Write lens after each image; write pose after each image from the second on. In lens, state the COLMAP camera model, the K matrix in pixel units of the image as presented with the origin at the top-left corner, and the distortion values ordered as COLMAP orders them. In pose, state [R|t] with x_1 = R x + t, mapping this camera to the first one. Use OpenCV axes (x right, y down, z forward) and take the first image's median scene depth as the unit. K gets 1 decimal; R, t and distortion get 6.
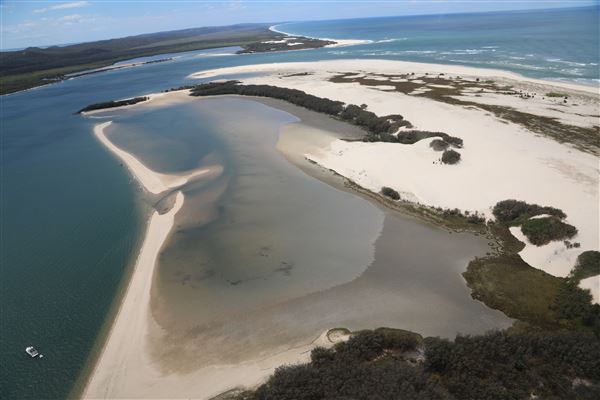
lens RADIAL K [[423.4, 0, 301.5], [0, 423.4, 203.6], [0, 0, 1]] dist [-0.115097, 0.071809]
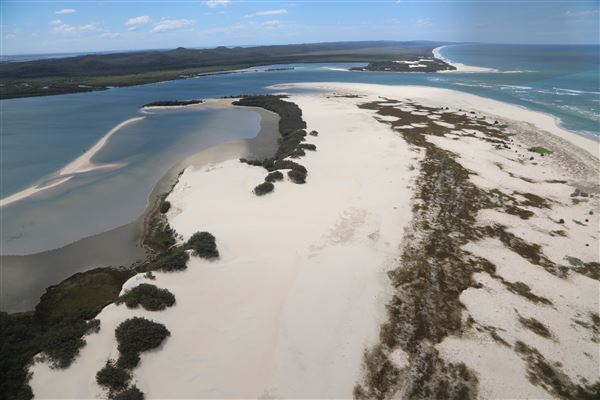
lens RADIAL K [[423.4, 0, 302.8], [0, 423.4, 201.9], [0, 0, 1]] dist [-0.115097, 0.071809]
pose [[0.910436, 0.196577, -0.363956, 0.281016], [-0.208032, 0.978090, 0.007886, -0.036608], [0.357532, 0.068535, 0.931383, 0.021488]]
